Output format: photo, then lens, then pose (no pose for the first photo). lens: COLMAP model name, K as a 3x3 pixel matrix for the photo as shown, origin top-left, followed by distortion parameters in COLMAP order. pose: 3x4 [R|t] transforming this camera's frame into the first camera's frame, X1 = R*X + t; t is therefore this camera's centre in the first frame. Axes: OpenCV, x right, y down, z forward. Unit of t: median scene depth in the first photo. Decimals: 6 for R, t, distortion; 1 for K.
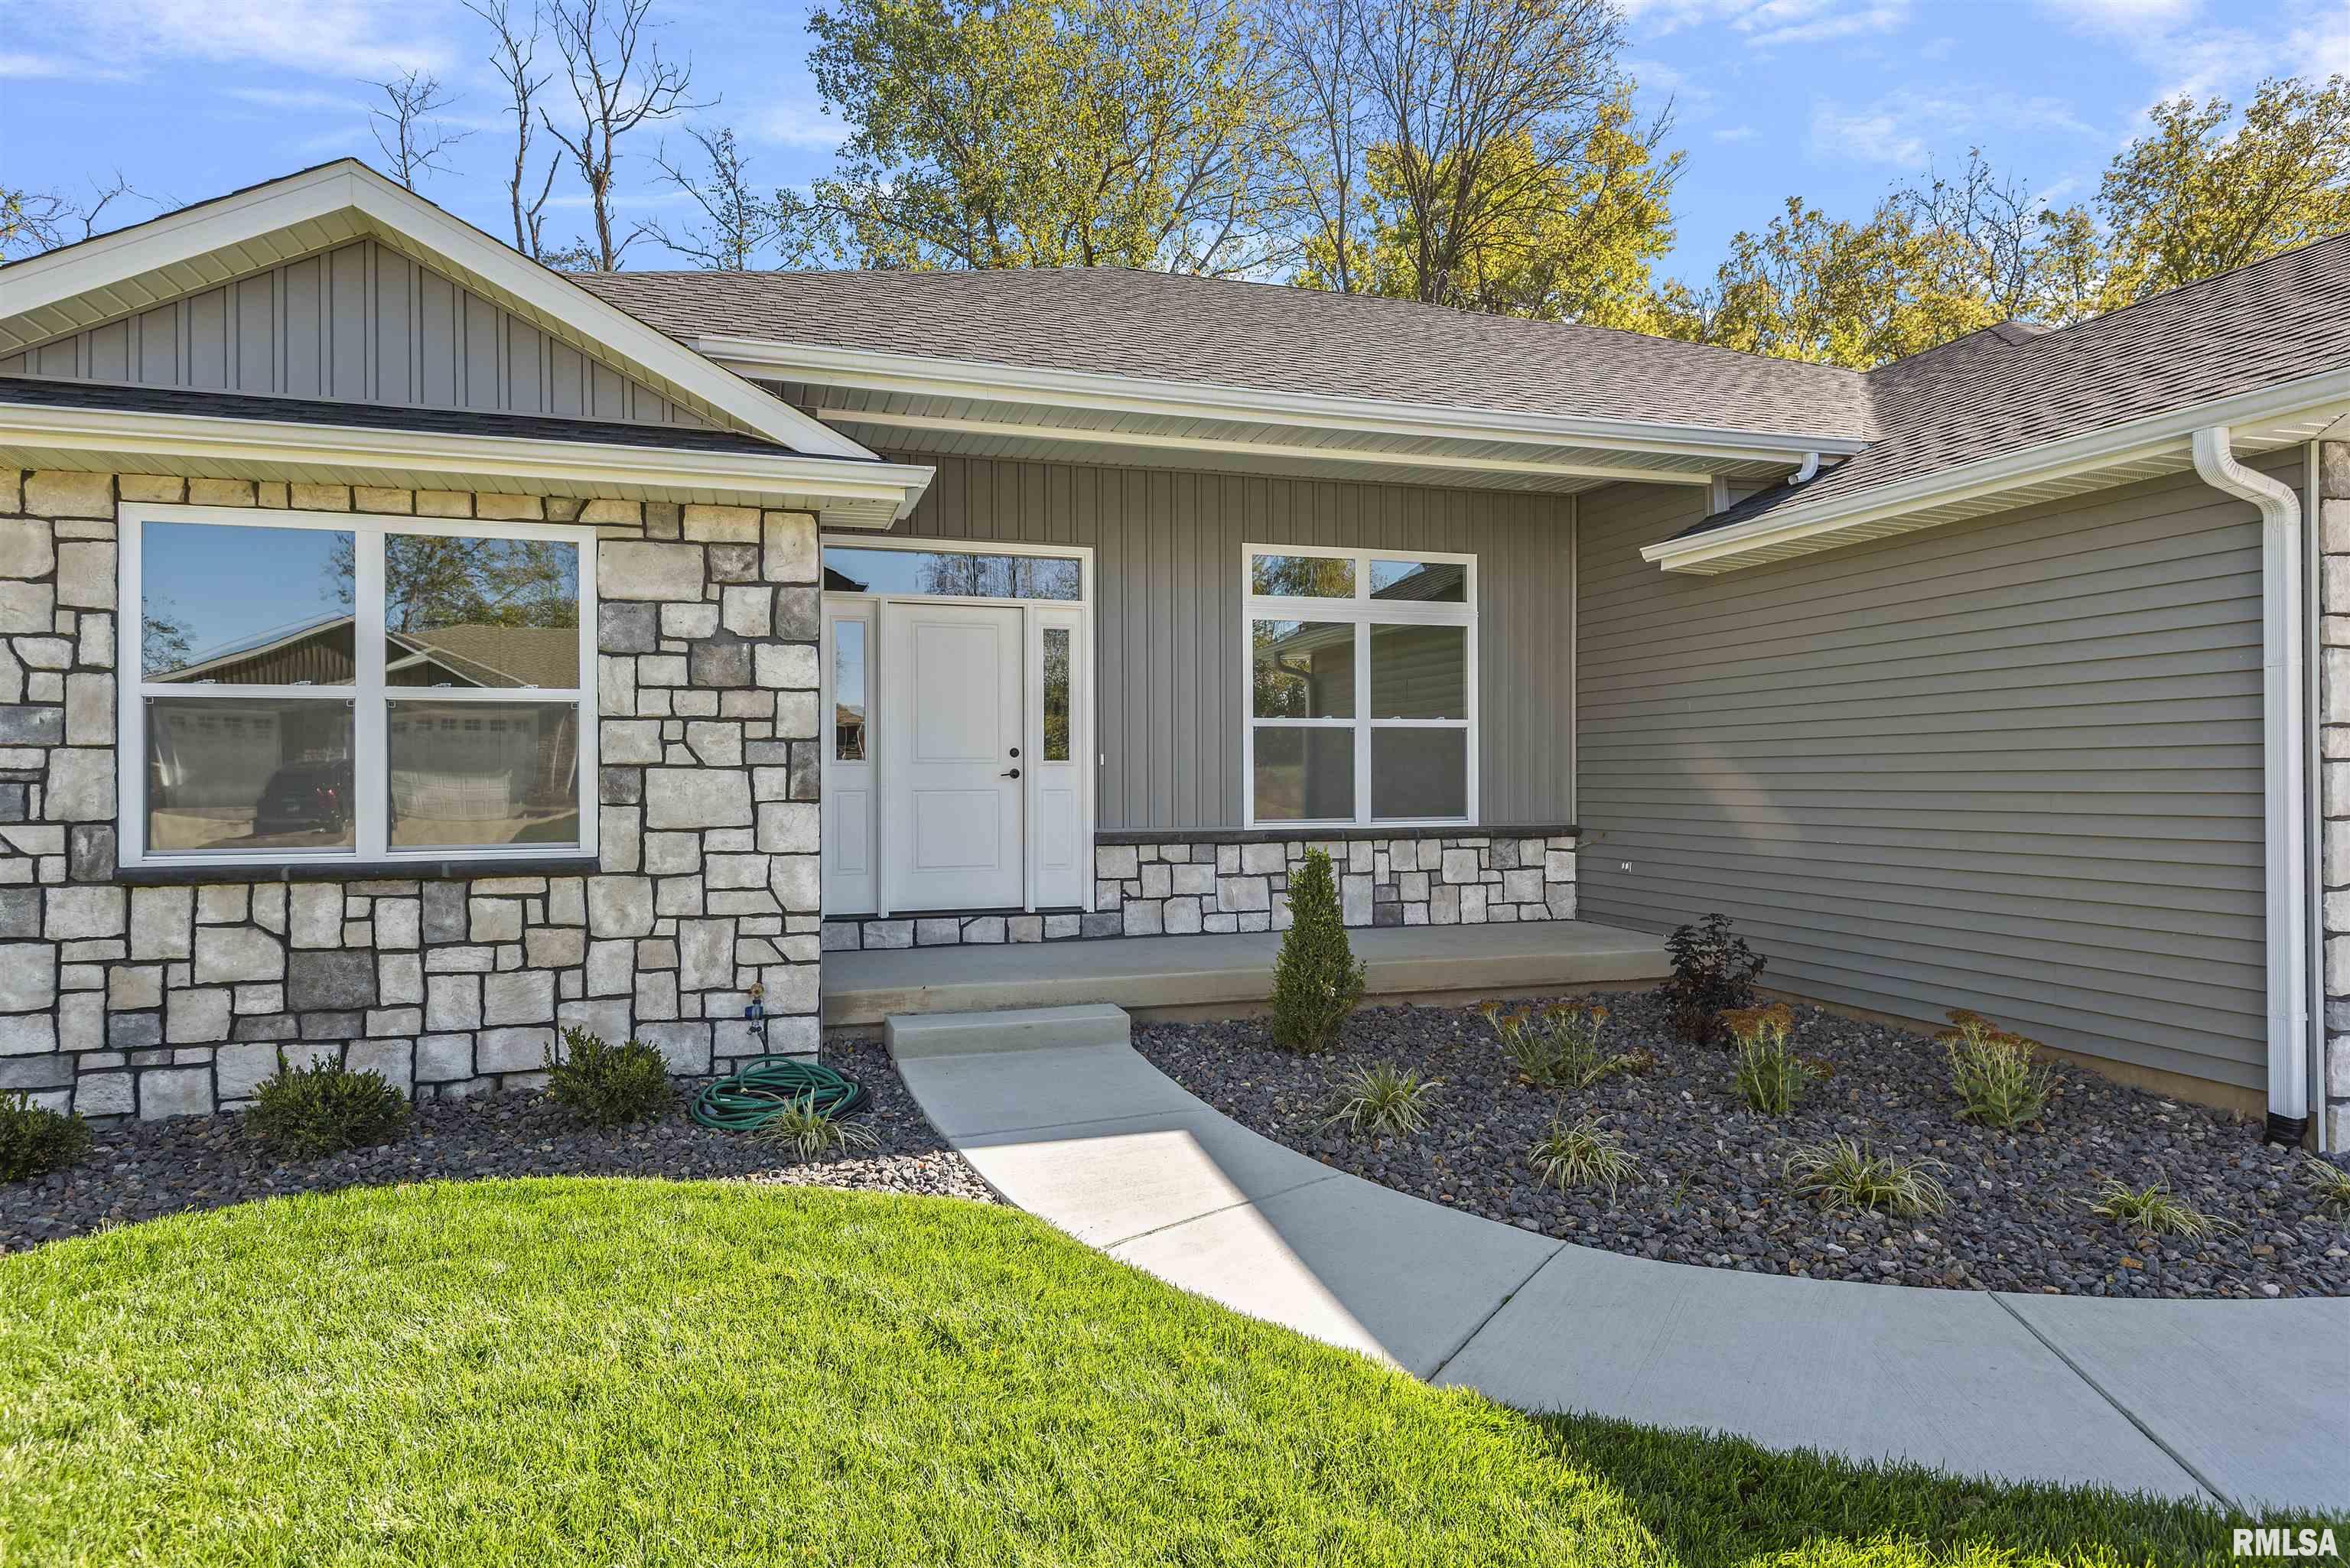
lens RADIAL K [[1311.2, 0, 1160.6], [0, 1311.2, 765.3], [0, 0, 1]] dist [0.026030, -0.014601]
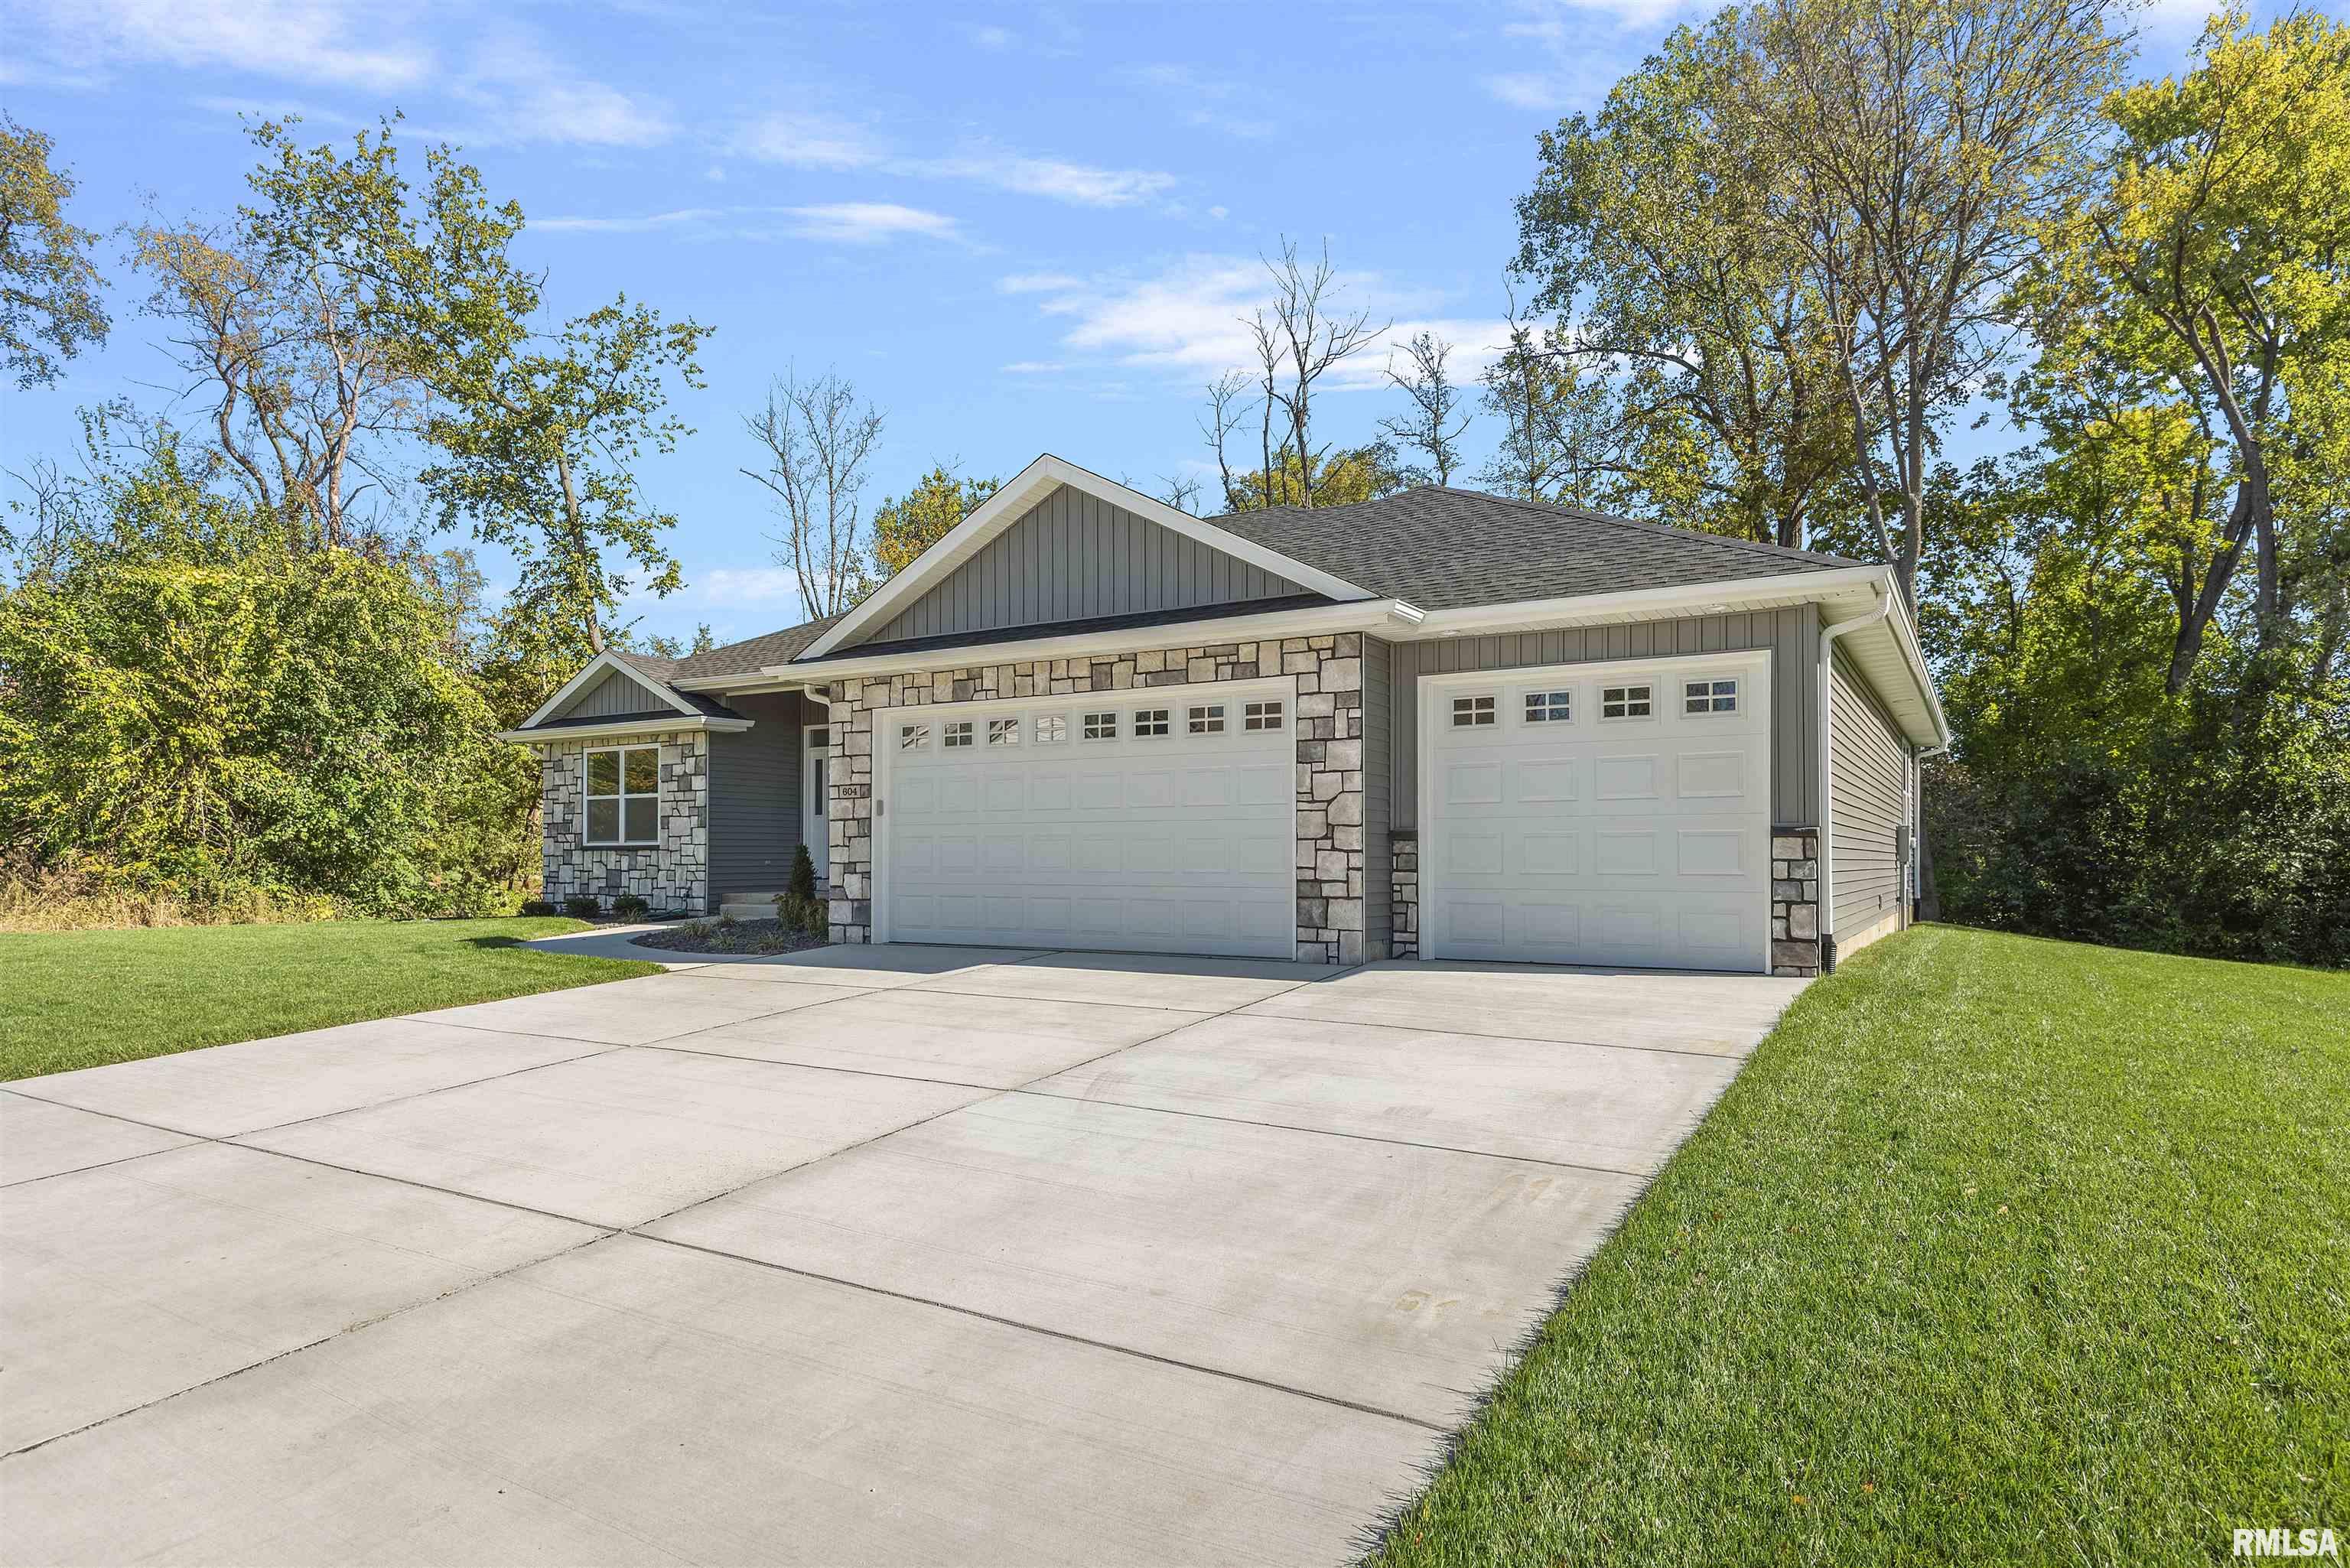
lens RADIAL K [[1334.5, 0, 1176.6], [0, 1334.5, 829.3], [0, 0, 1]] dist [0.002638, -0.000084]
pose [[0.669634, -0.014979, -0.742541, 2.214062], [0.006350, 0.999876, -0.014444, 0.067386], [0.742665, 0.004957, 0.669645, -0.199612]]
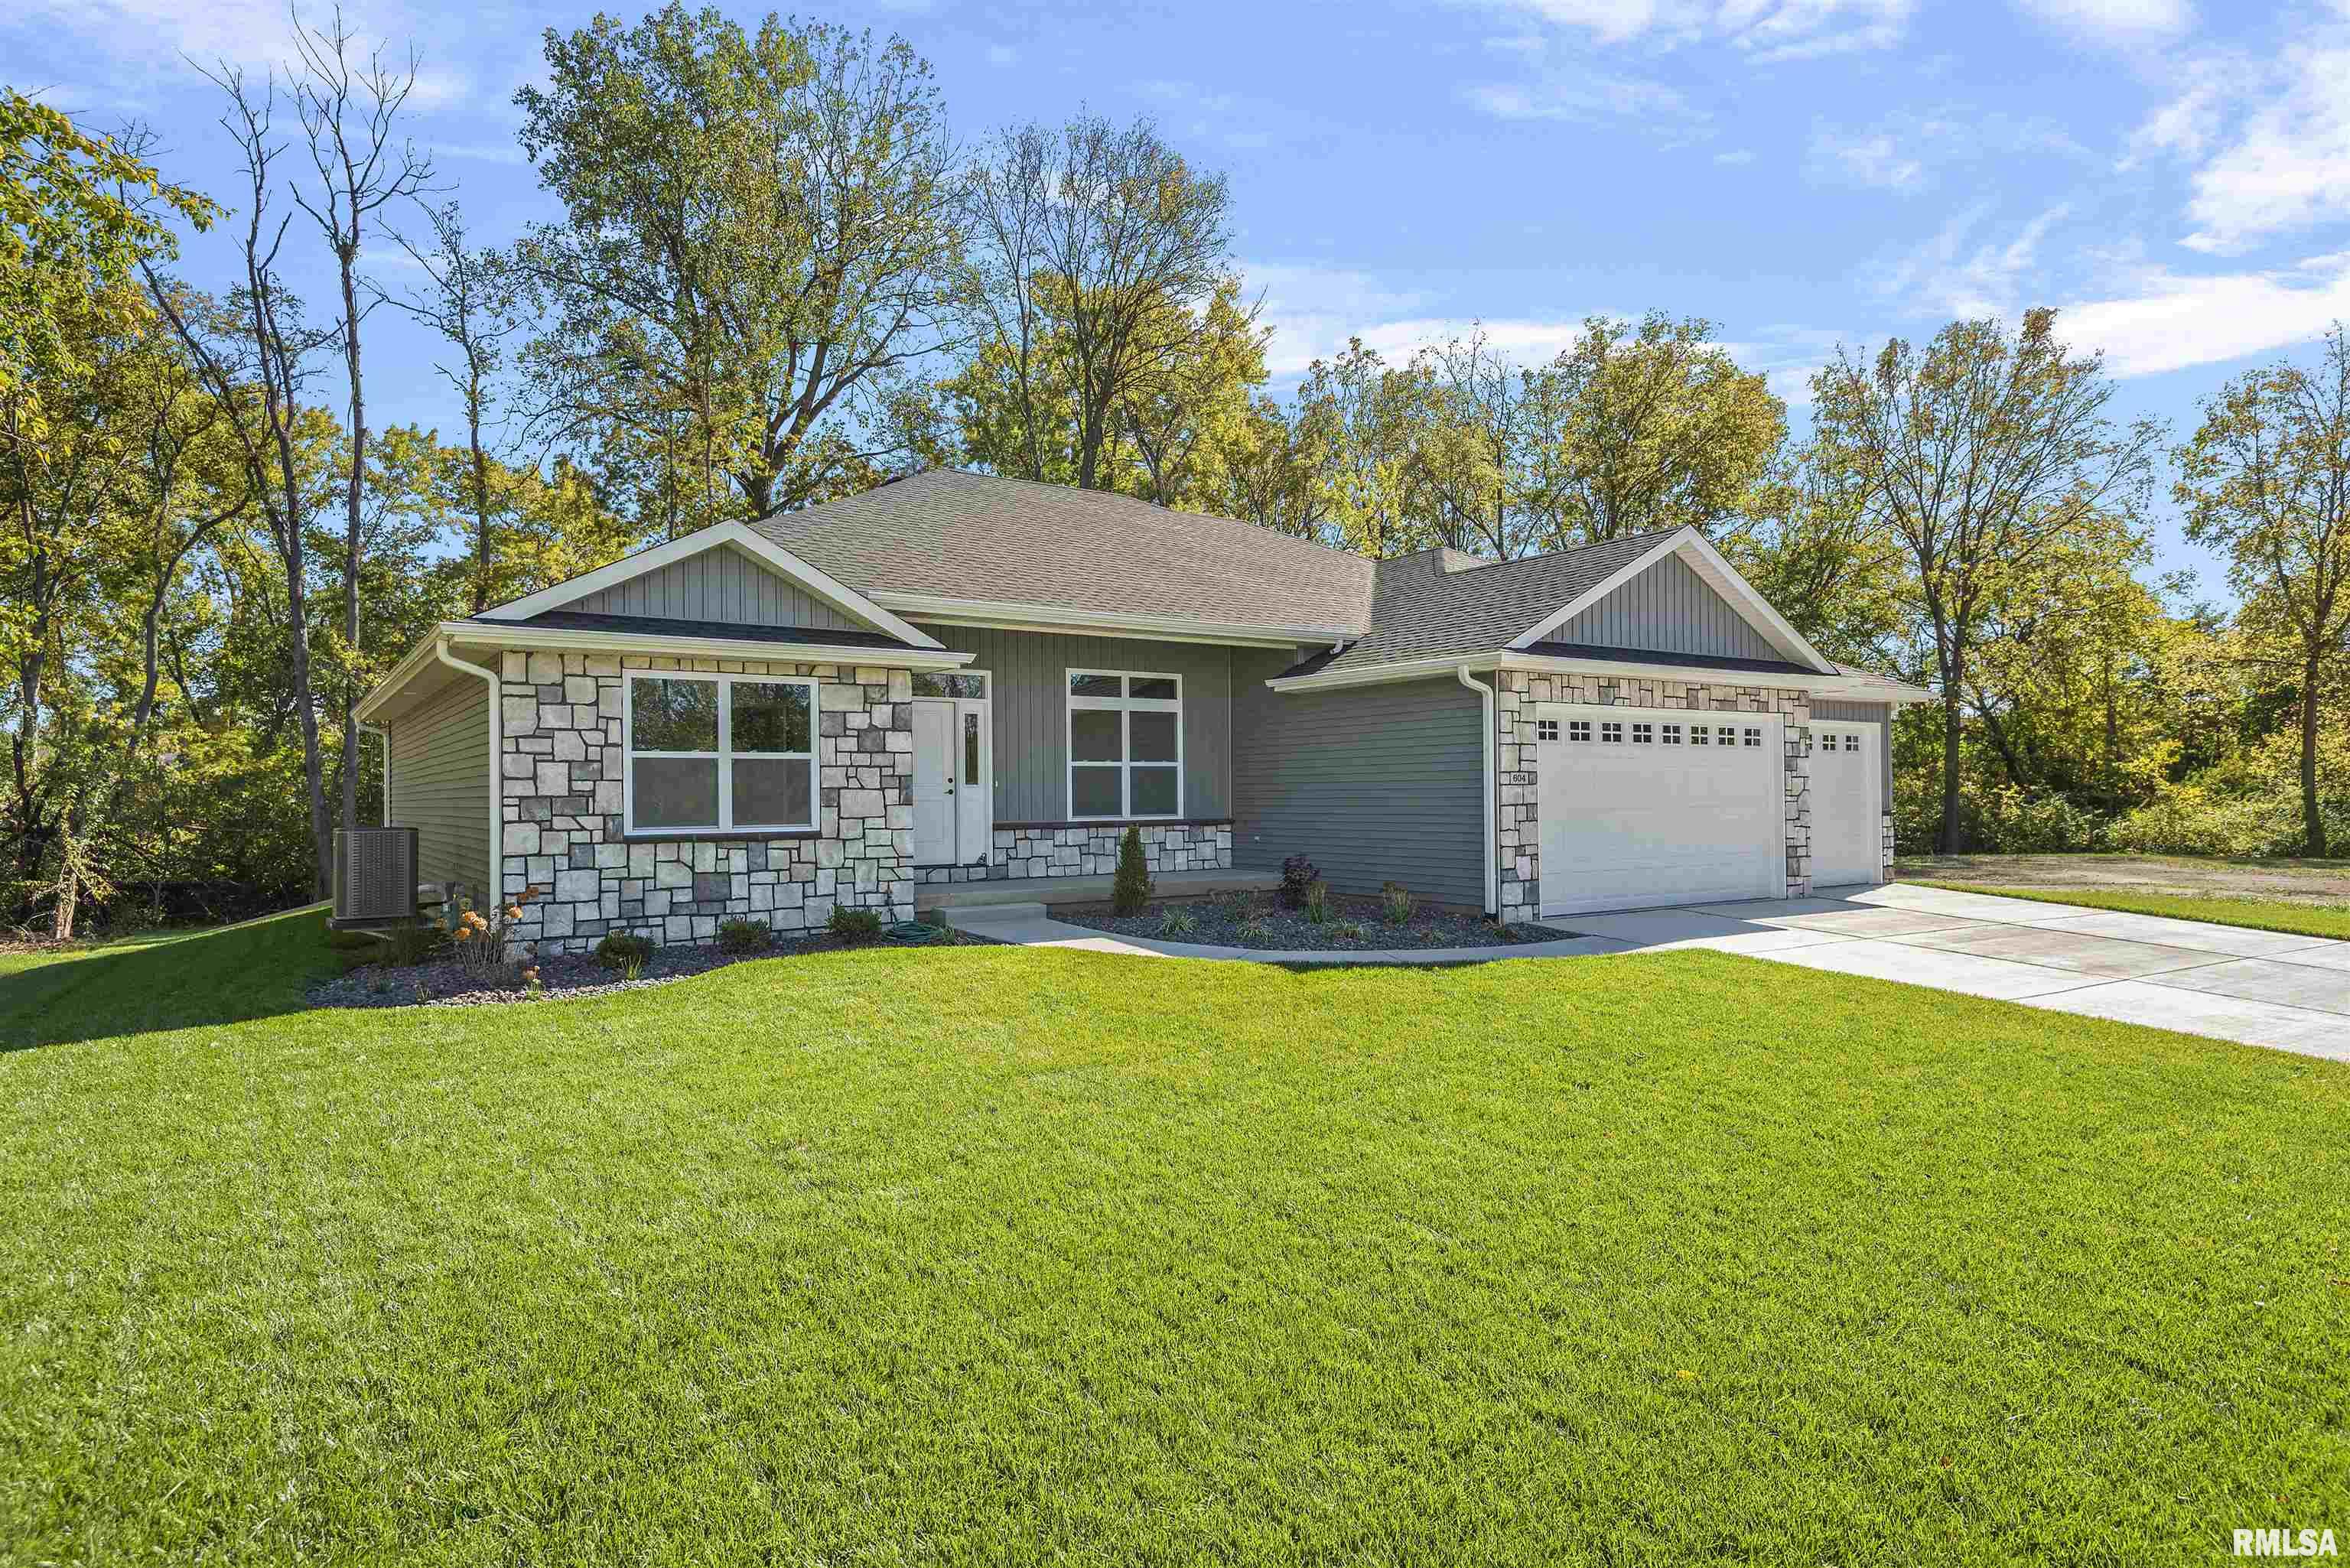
lens RADIAL K [[1311.2, 0, 1160.6], [0, 1311.2, 765.3], [0, 0, 1]] dist [0.026030, -0.014601]
pose [[0.957642, 0.001426, 0.287957, -0.395998], [0.003178, 0.999874, -0.015521, -0.001726], [-0.287943, 0.015778, 0.957518, -0.946557]]
